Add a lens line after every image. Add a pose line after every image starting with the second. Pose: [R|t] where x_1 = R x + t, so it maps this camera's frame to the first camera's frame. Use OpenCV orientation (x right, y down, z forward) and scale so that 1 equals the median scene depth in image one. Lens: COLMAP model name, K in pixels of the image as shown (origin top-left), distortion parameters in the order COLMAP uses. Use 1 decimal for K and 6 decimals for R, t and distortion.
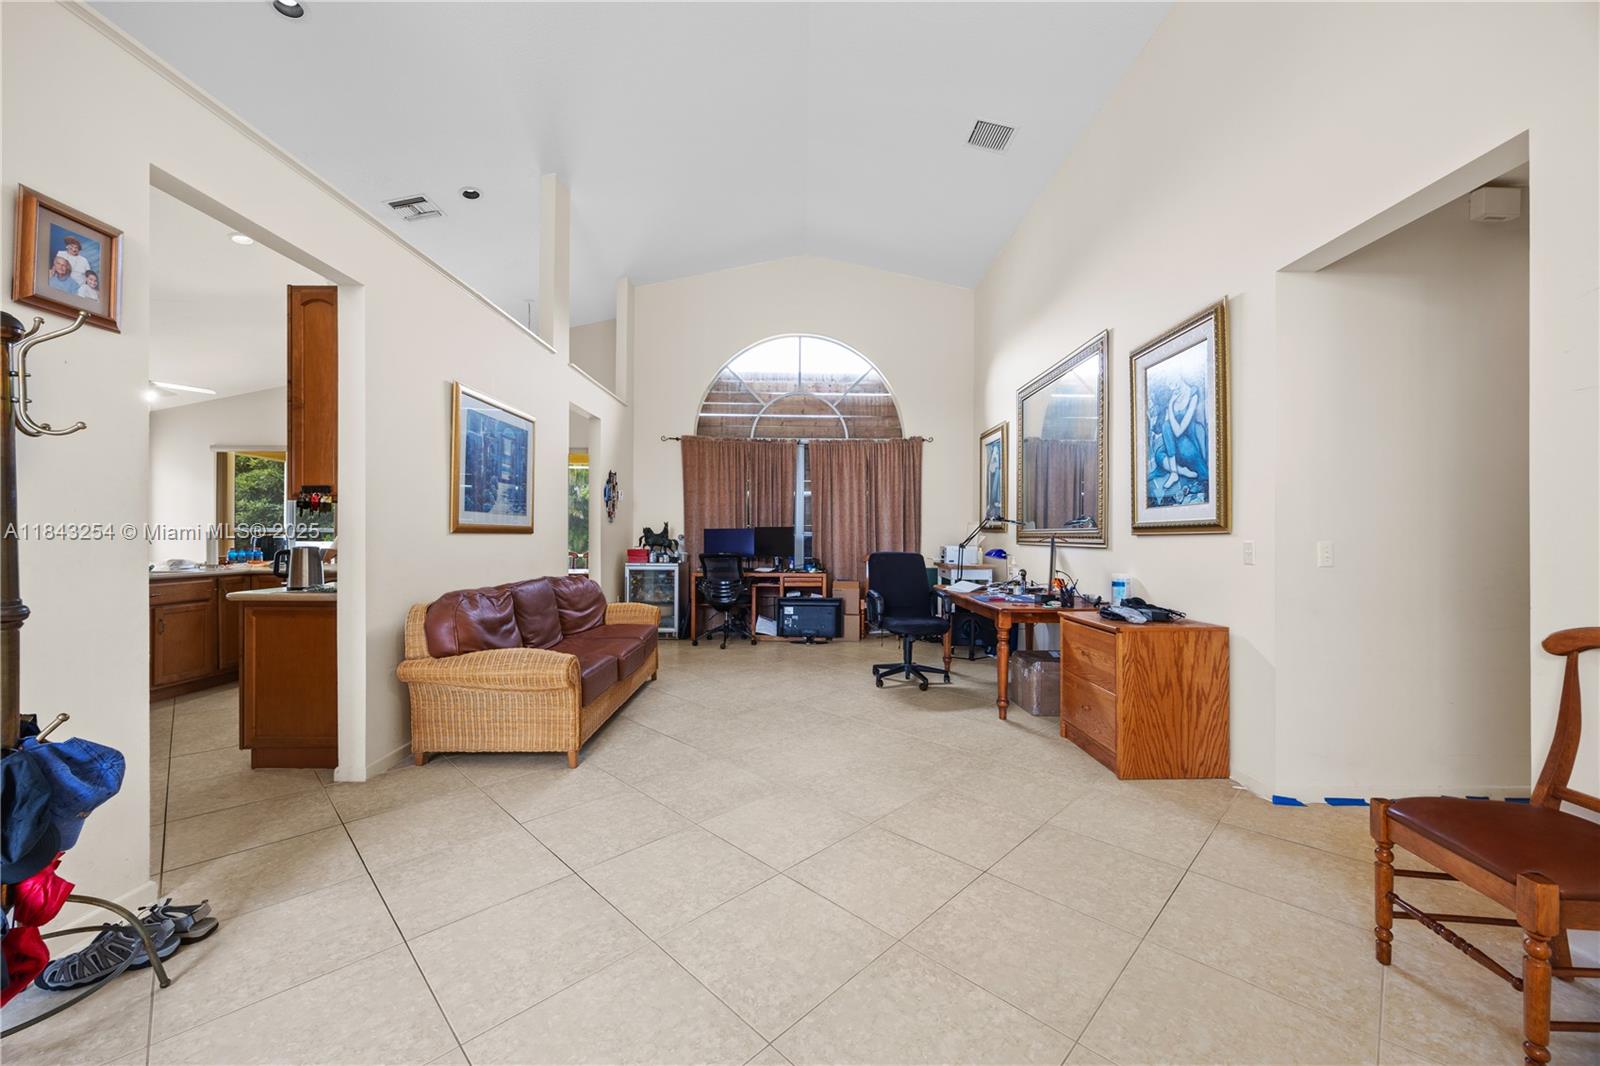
lens RADIAL K [[612.4, 0, 807.2], [0, 612.4, 534.1], [0, 0, 1]] dist [-0.001956, -0.000201]
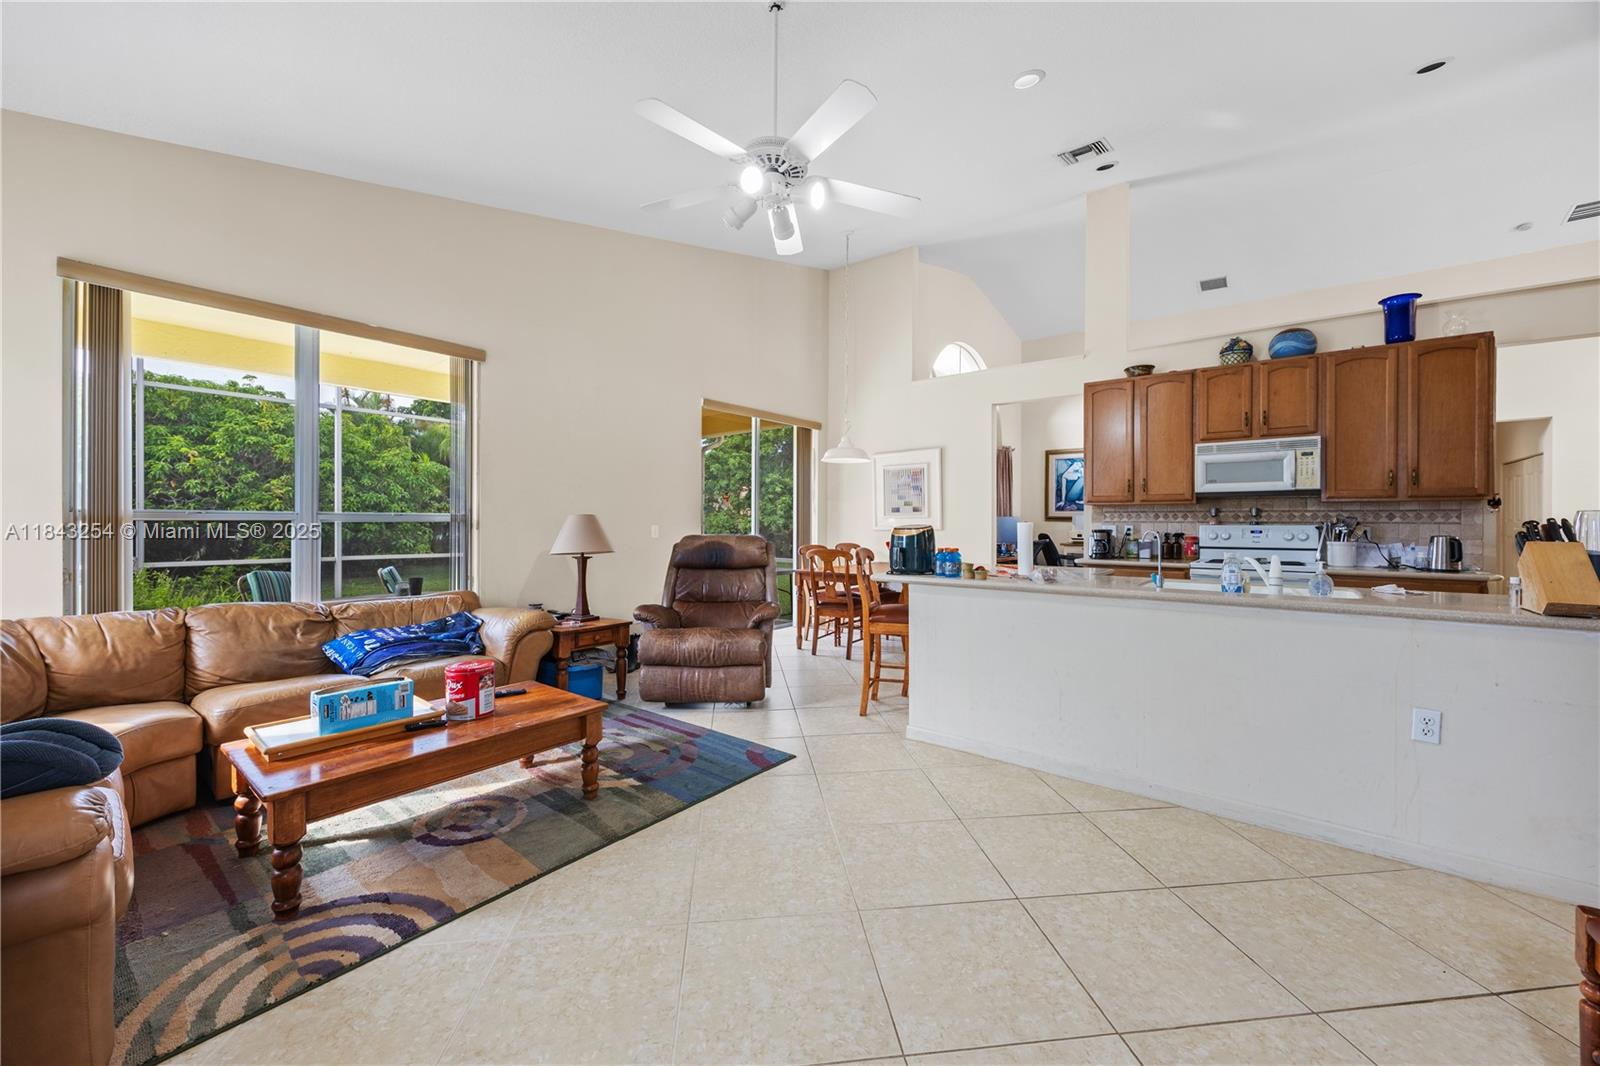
lens RADIAL K [[612.4, 0, 808.9], [0, 612.4, 523.7], [0, 0, 1]] dist [-0.001956, -0.000201]
pose [[0.620218, -0.003444, 0.784422, -2.145471], [-0.000598, 0.999988, 0.004863, -0.007363], [-0.784429, -0.003485, 0.620209, 1.048933]]
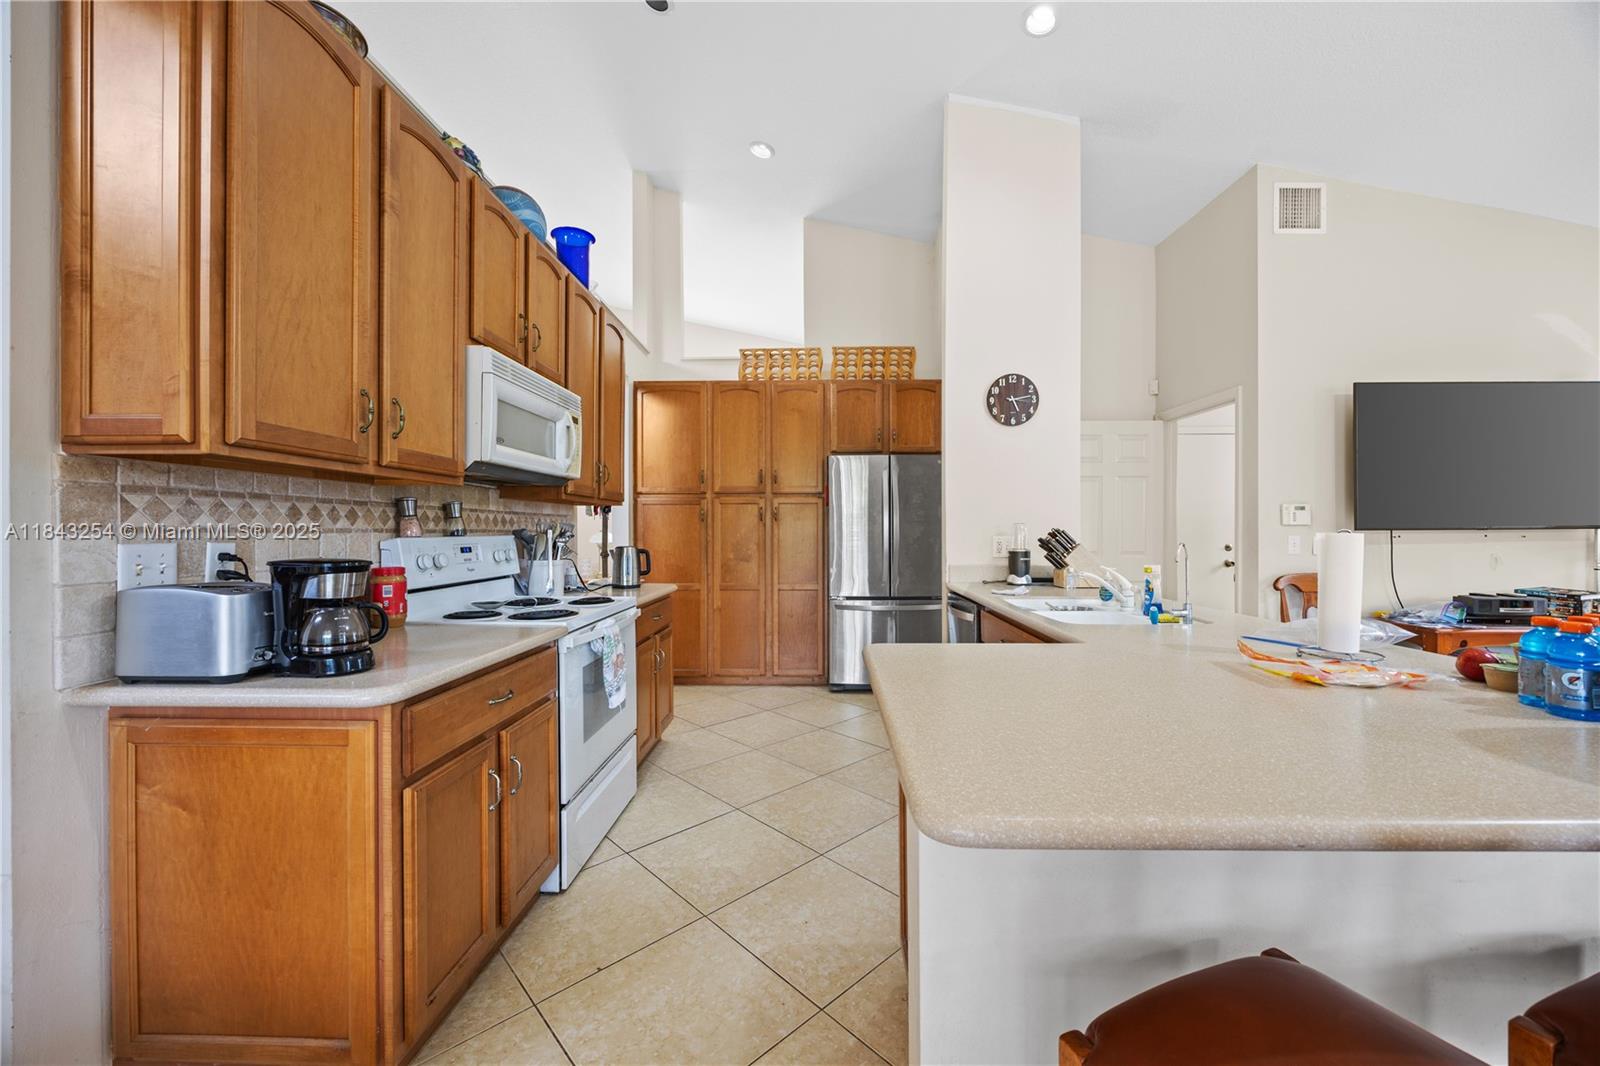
lens RADIAL K [[612.4, 0, 810.1], [0, 612.4, 530.8], [0, 0, 1]] dist [-0.001956, -0.000201]
pose [[-0.999578, -0.003062, 0.028885, -0.992170], [-0.003061, 0.999995, 0.000079, -0.005849], [-0.028885, -0.000009, -0.999583, 1.717731]]
